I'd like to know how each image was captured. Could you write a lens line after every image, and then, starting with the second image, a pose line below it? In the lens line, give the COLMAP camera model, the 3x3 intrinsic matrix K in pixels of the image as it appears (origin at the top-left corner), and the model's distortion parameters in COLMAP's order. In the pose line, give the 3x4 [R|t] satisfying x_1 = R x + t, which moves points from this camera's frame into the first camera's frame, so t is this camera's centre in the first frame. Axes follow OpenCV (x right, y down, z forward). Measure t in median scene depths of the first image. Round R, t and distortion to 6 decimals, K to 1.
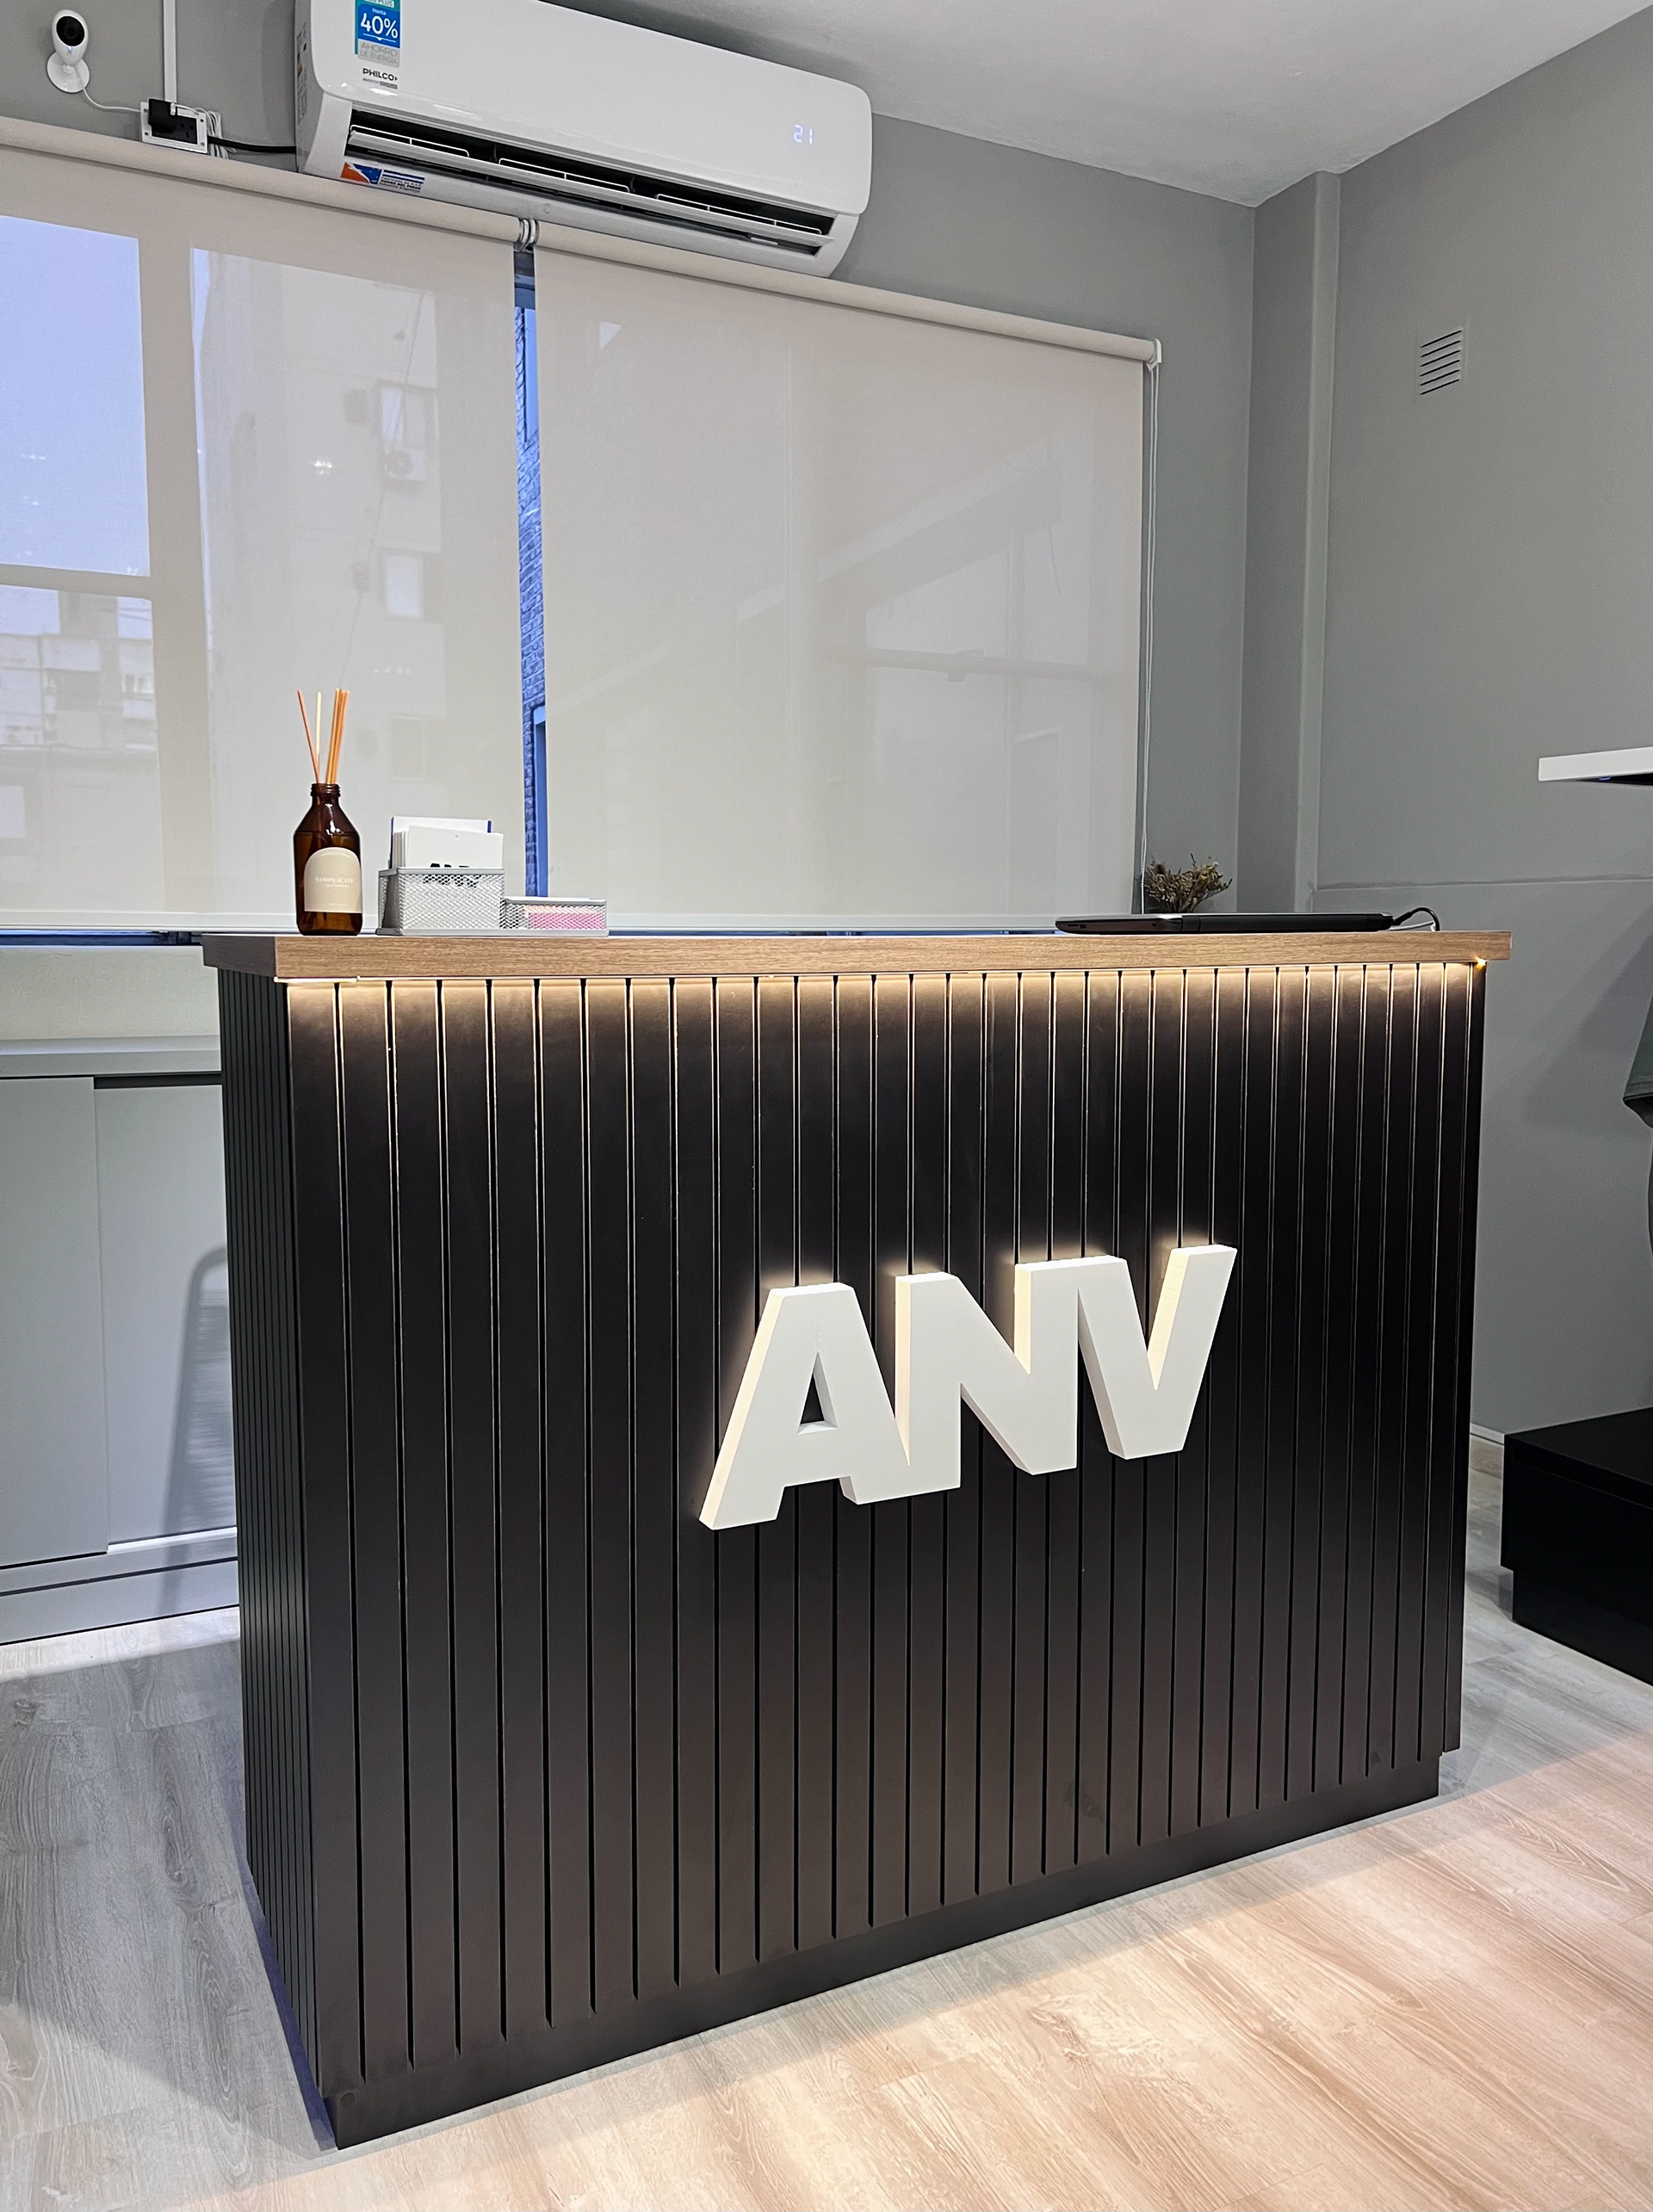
lens RADIAL K [[1647.2, 0, 826.5], [0, 1647.2, 1106.0], [0, 0, 1]] dist [0.072525, -0.078148]
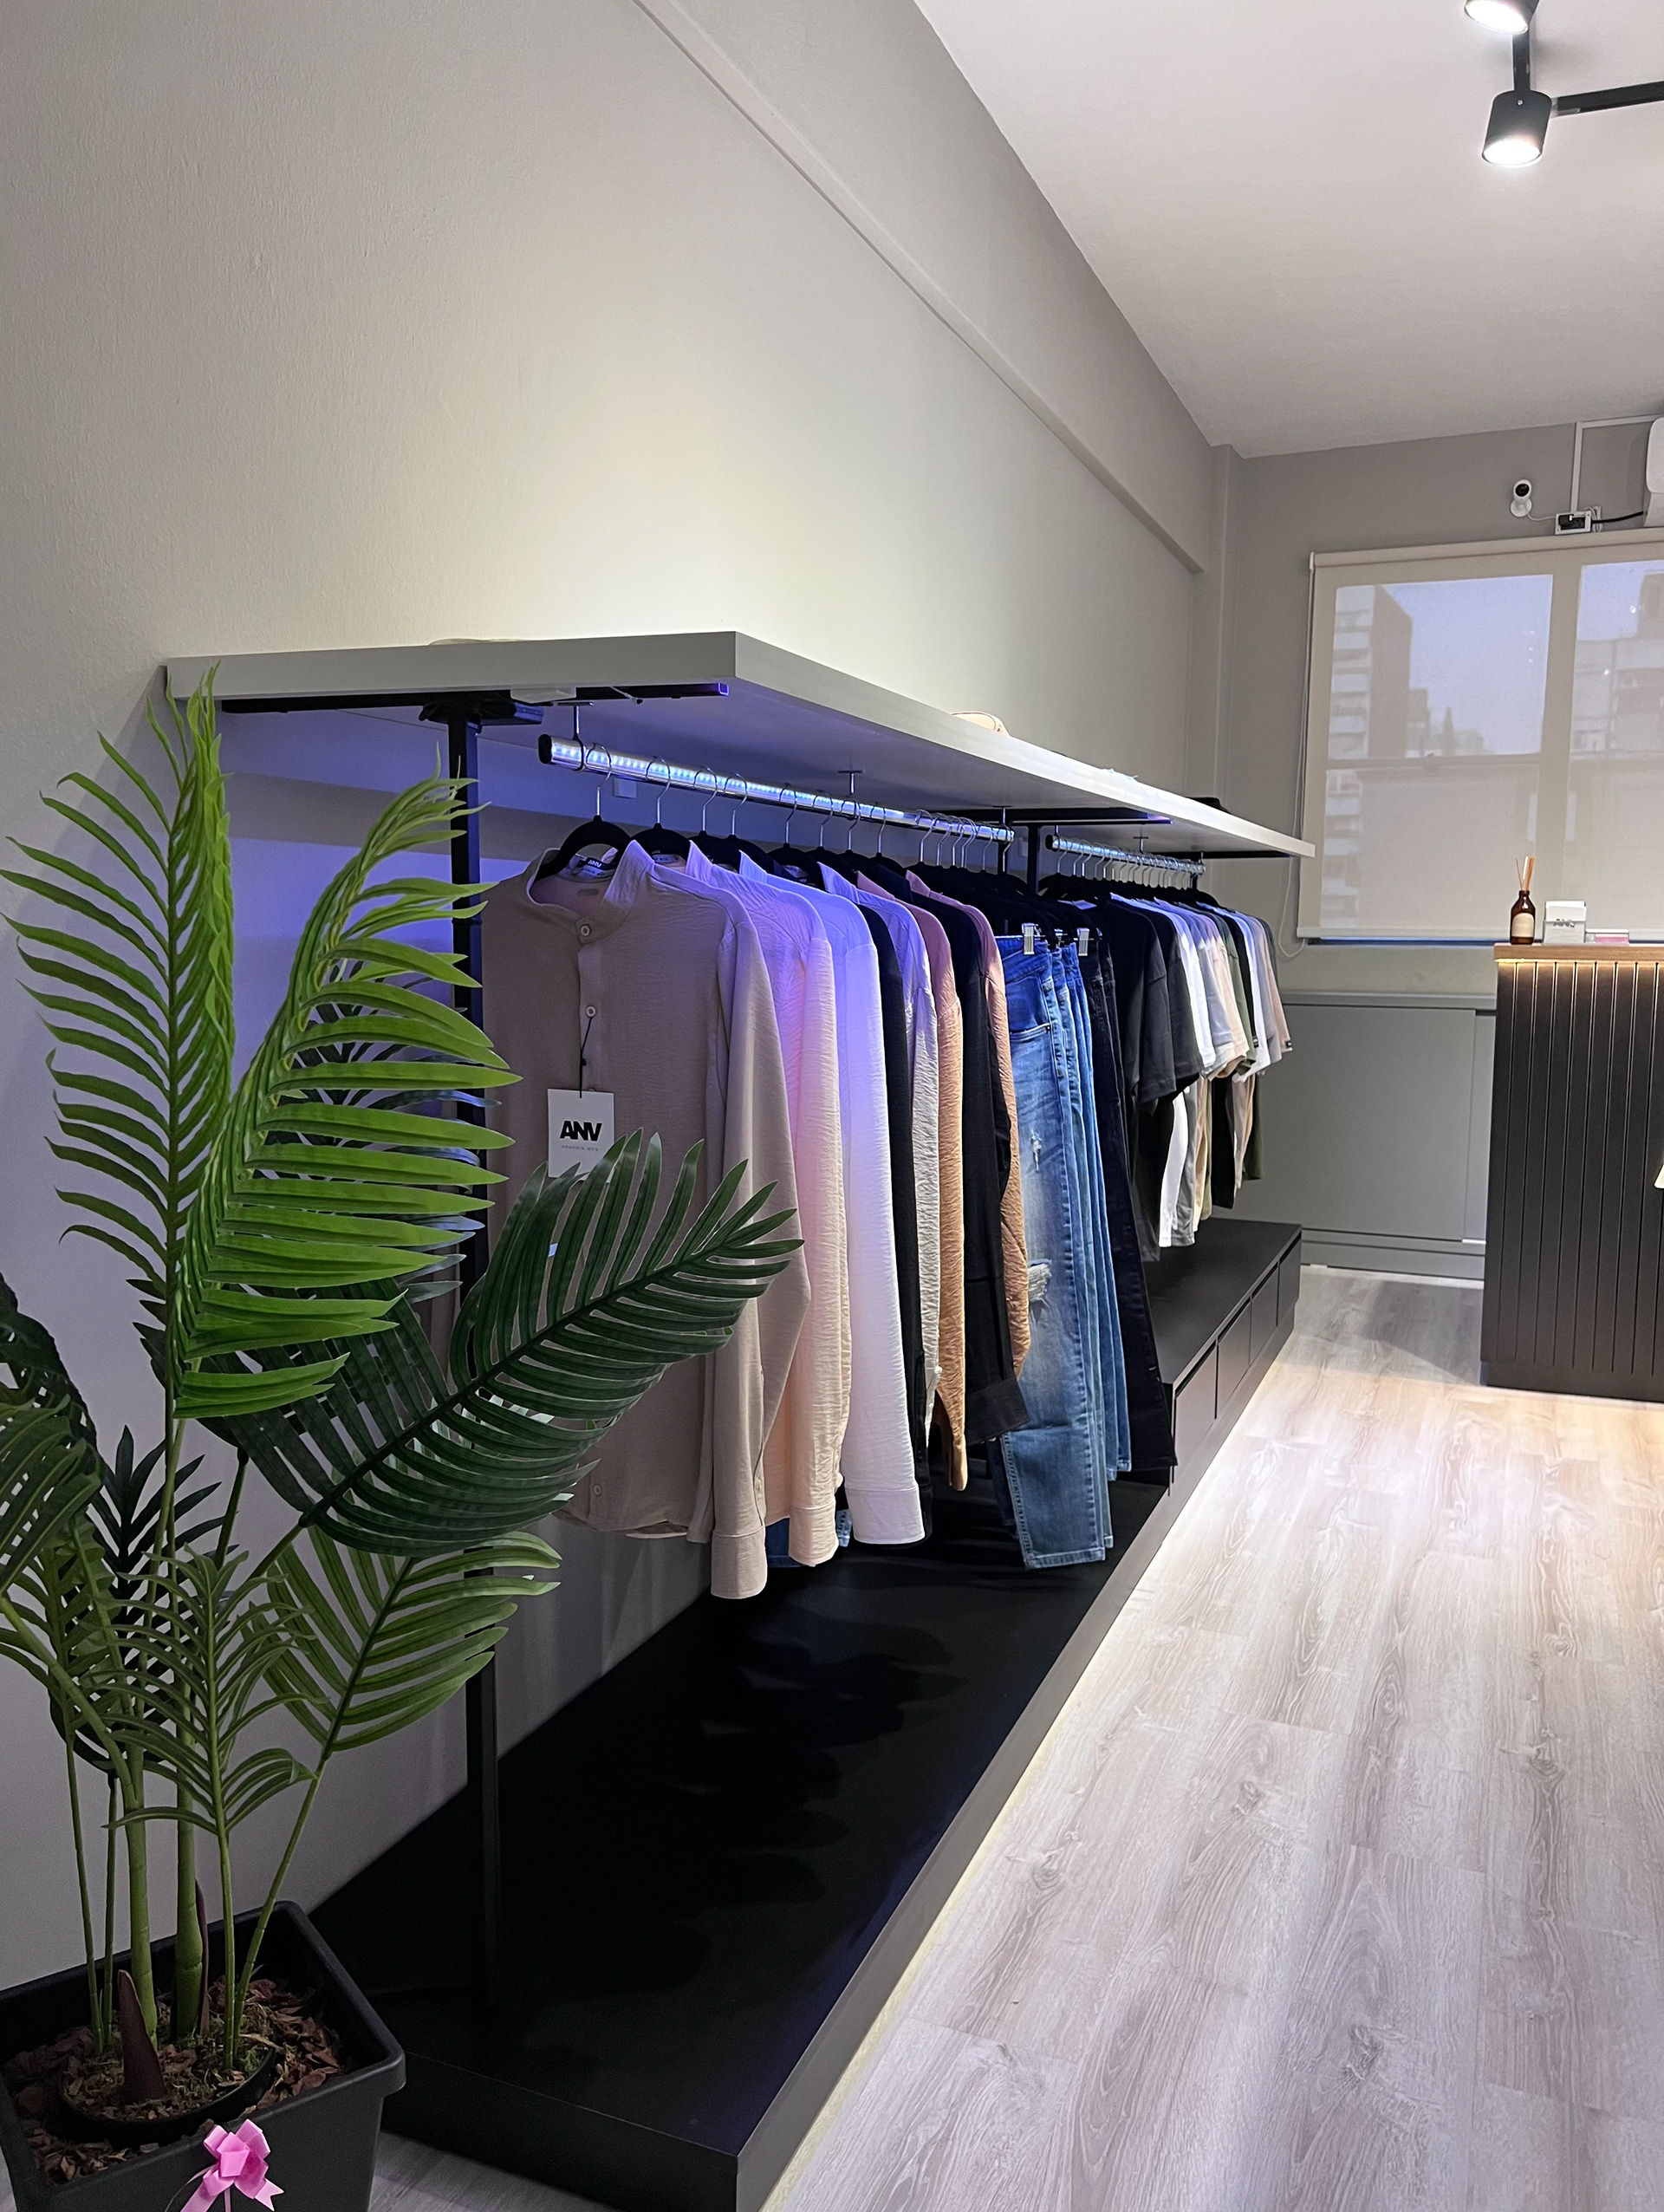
lens RADIAL K [[1667.4, 0, 831.8], [0, 1667.4, 1144.1], [0, 0, 1]] dist [0.006994, 0.002598]
pose [[0.650784, 0.093775, -0.753450, 0.938805], [-0.075408, 0.995420, 0.058758, 0.131074], [0.755509, 0.018577, 0.654875, -1.463686]]
